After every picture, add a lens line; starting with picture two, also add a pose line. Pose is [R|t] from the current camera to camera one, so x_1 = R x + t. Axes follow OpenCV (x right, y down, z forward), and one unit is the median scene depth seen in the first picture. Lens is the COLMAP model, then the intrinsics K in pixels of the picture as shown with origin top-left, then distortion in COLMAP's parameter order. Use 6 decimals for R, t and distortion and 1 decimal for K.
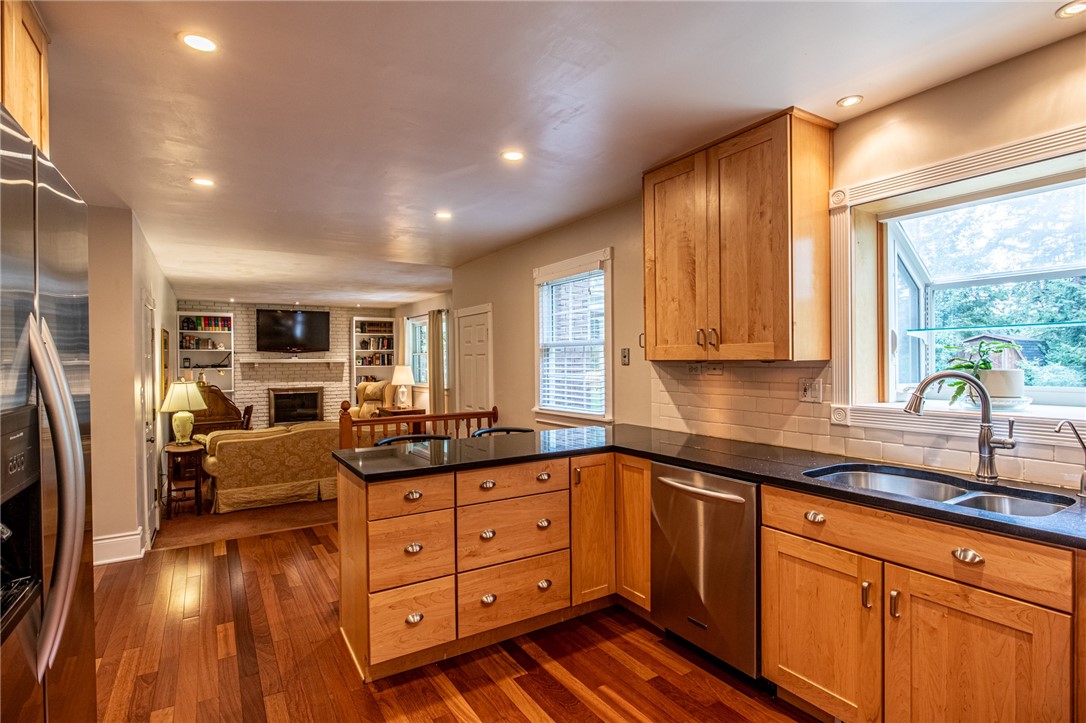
lens RADIAL K [[541.3, 0, 552.5], [0, 541.3, 359.1], [0, 0, 1]] dist [-0.014874, 0.001195]
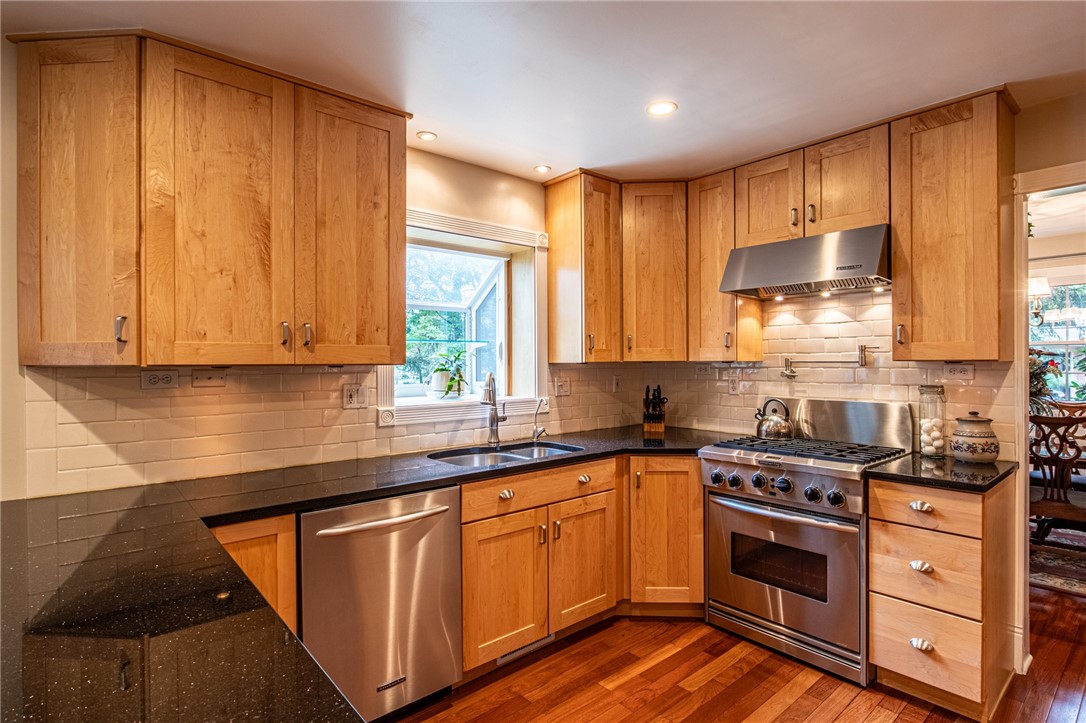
lens RADIAL K [[541.3, 0, 554.7], [0, 541.3, 360.7], [0, 0, 1]] dist [-0.014874, 0.001195]
pose [[-0.149231, 0.013950, 0.988704, -0.225811], [0.007163, 0.999889, -0.013026, 0.004001], [-0.988776, 0.005138, -0.149314, 0.336474]]
